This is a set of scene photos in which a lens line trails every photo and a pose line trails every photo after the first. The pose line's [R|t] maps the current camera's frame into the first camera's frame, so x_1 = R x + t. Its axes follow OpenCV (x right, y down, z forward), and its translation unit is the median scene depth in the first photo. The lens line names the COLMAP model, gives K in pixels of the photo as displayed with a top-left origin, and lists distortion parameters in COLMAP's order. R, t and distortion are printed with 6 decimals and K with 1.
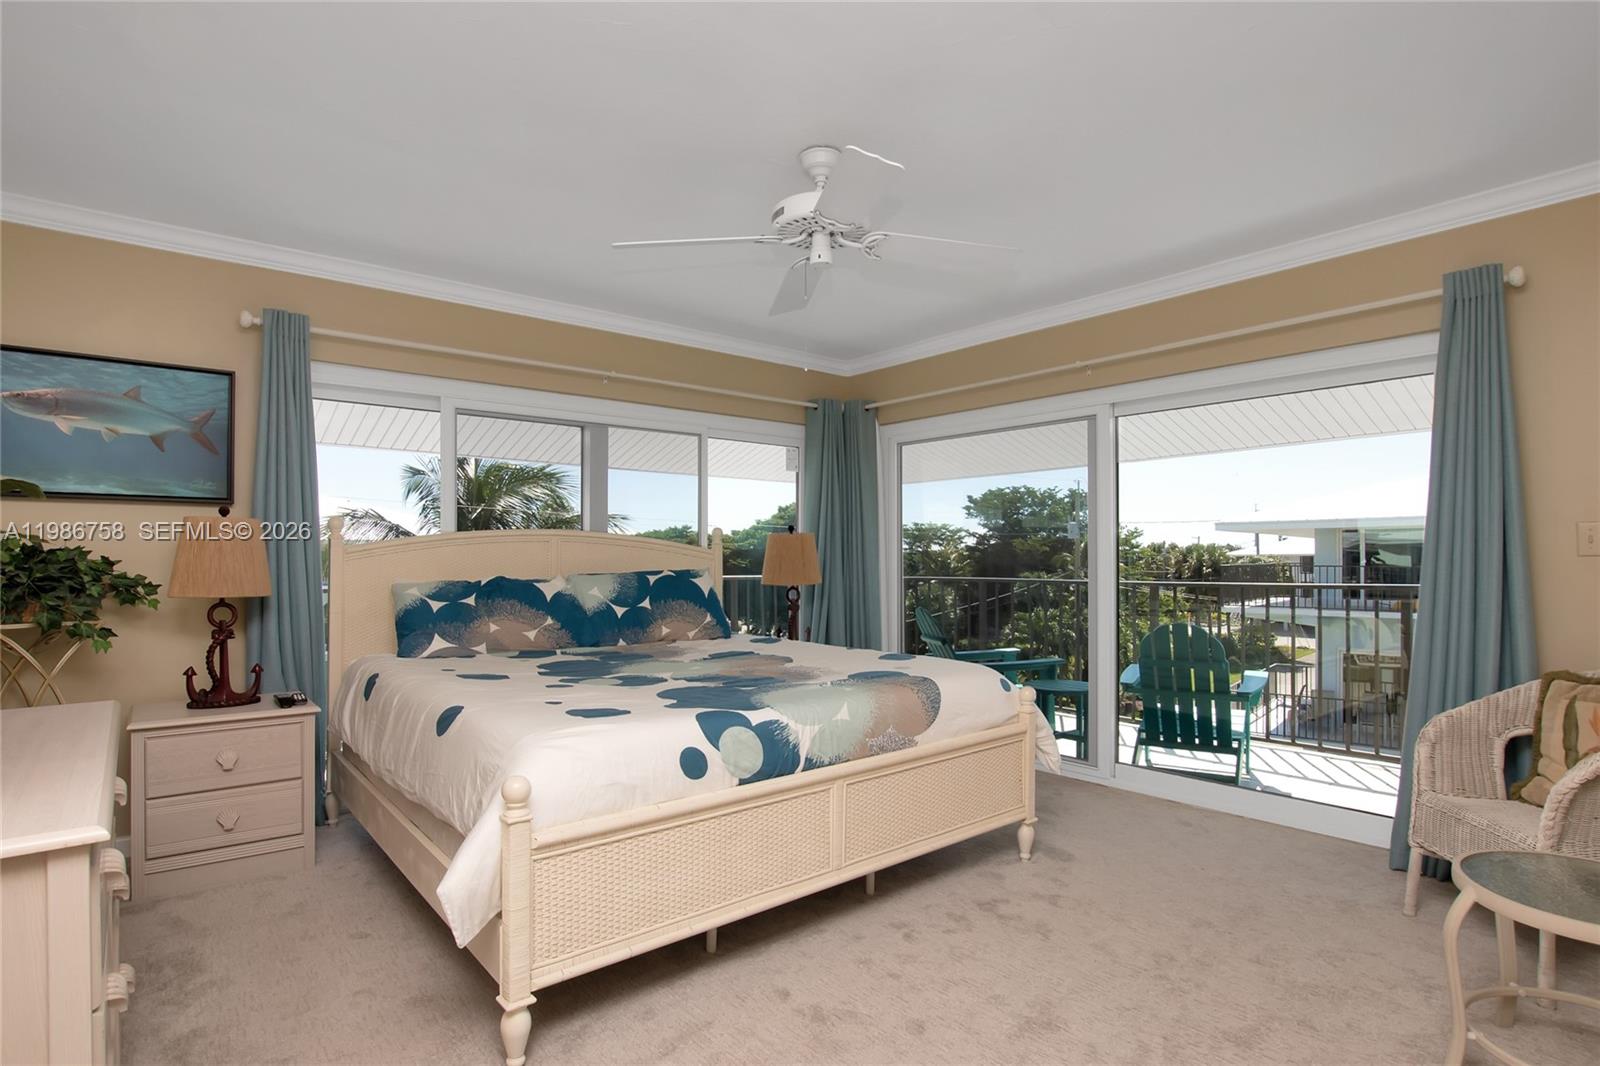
lens RADIAL K [[810.7, 0, 791.9], [0, 810.7, 536.1], [0, 0, 1]] dist [-0.013306, 0.000554]
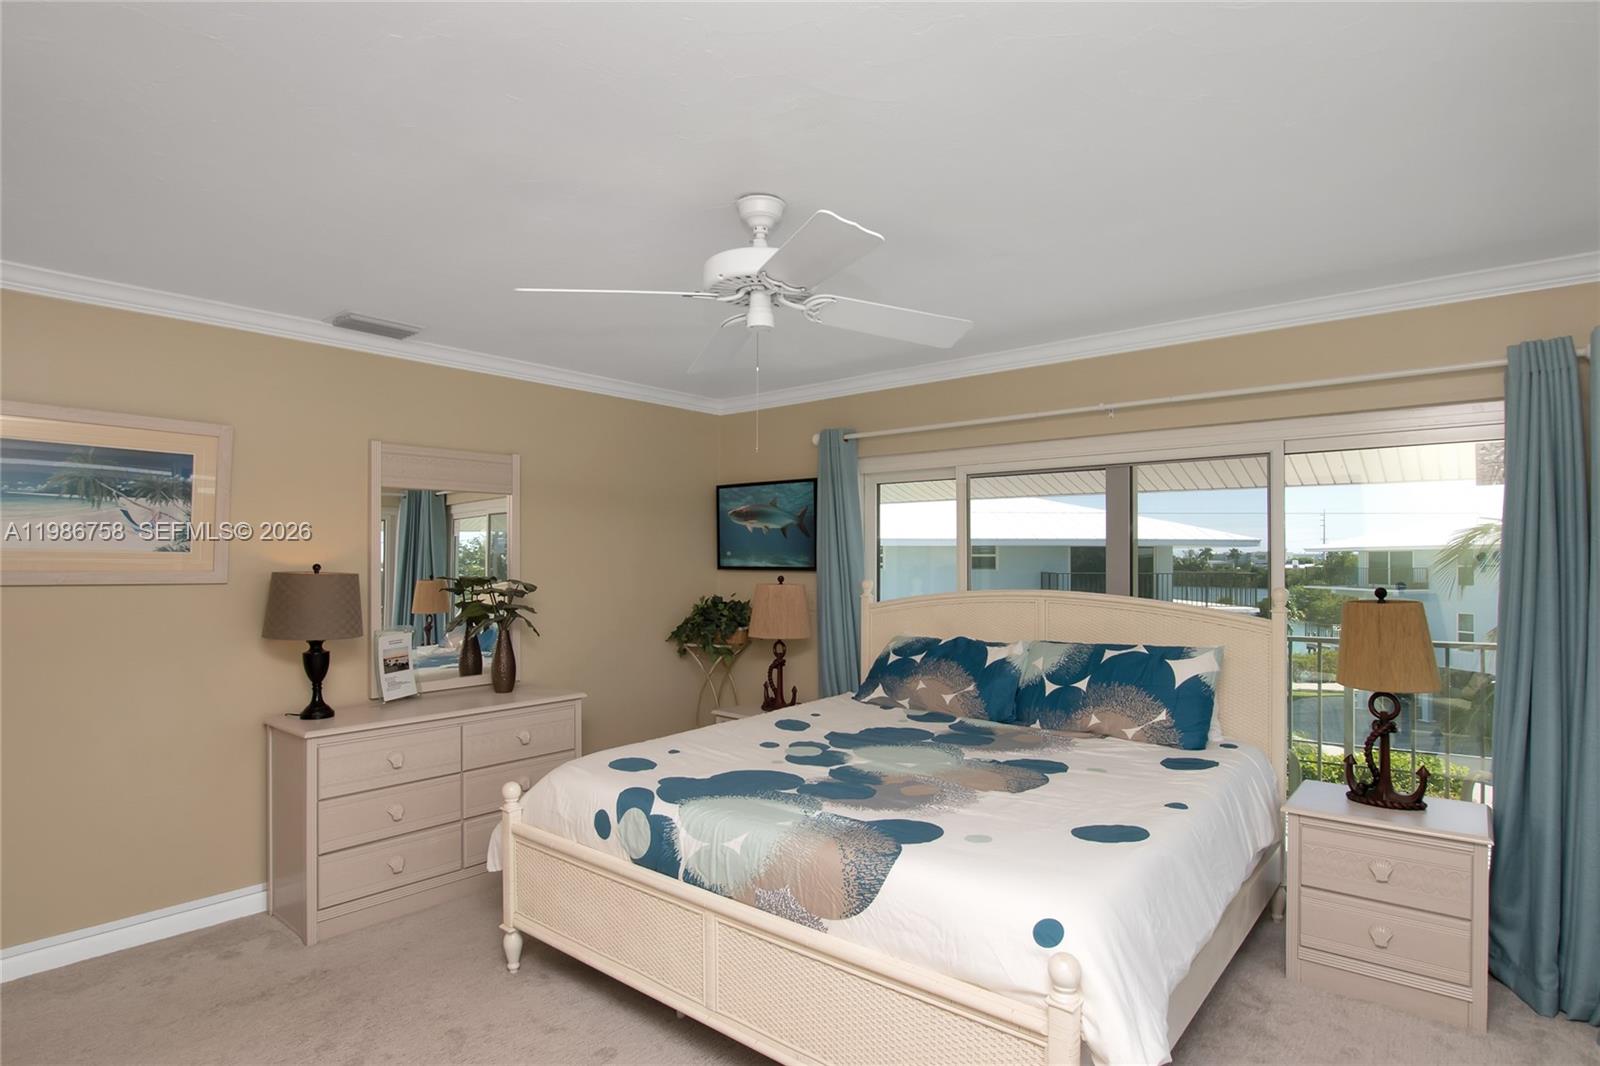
lens RADIAL K [[810.7, 0, 791.9], [0, 810.7, 536.1], [0, 0, 1]] dist [-0.013306, 0.000554]
pose [[0.201994, -0.033953, -0.978798, 0.749809], [0.020502, 0.999326, -0.030434, -0.062928], [0.979172, -0.013920, 0.202554, 0.719341]]
